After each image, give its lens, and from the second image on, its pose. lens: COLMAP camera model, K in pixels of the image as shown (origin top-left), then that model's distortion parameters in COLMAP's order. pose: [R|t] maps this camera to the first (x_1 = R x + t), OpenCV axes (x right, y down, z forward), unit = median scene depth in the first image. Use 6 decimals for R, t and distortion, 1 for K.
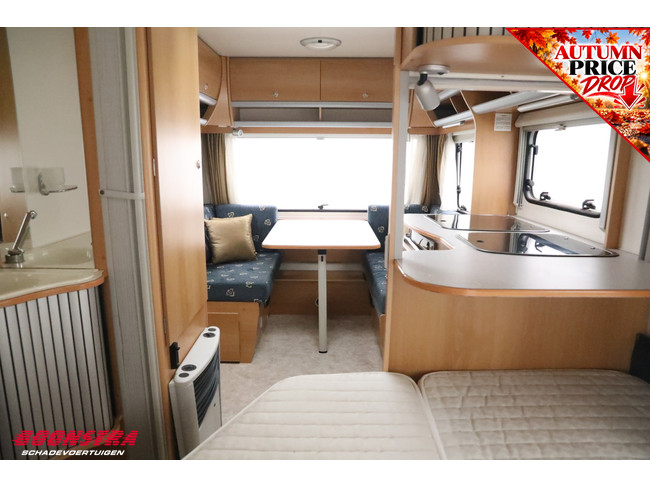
lens RADIAL K [[441.5, 0, 327.1], [0, 441.5, 245.2], [0, 0, 1]] dist [-0.090099, -0.002336]
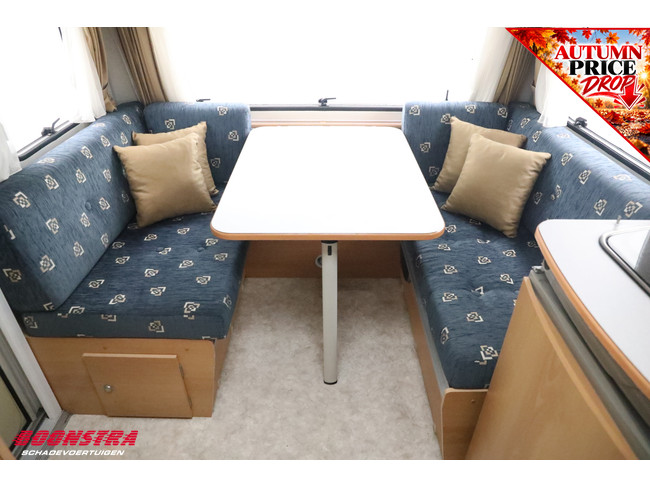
lens RADIAL K [[441.5, 0, 321.7], [0, 441.5, 242.0], [0, 0, 1]] dist [-0.090099, -0.002336]
pose [[0.999931, -0.002636, -0.011475, -0.012550], [0.006521, 0.935480, 0.353321, -0.139210], [0.009803, -0.353371, 0.935432, 0.452235]]
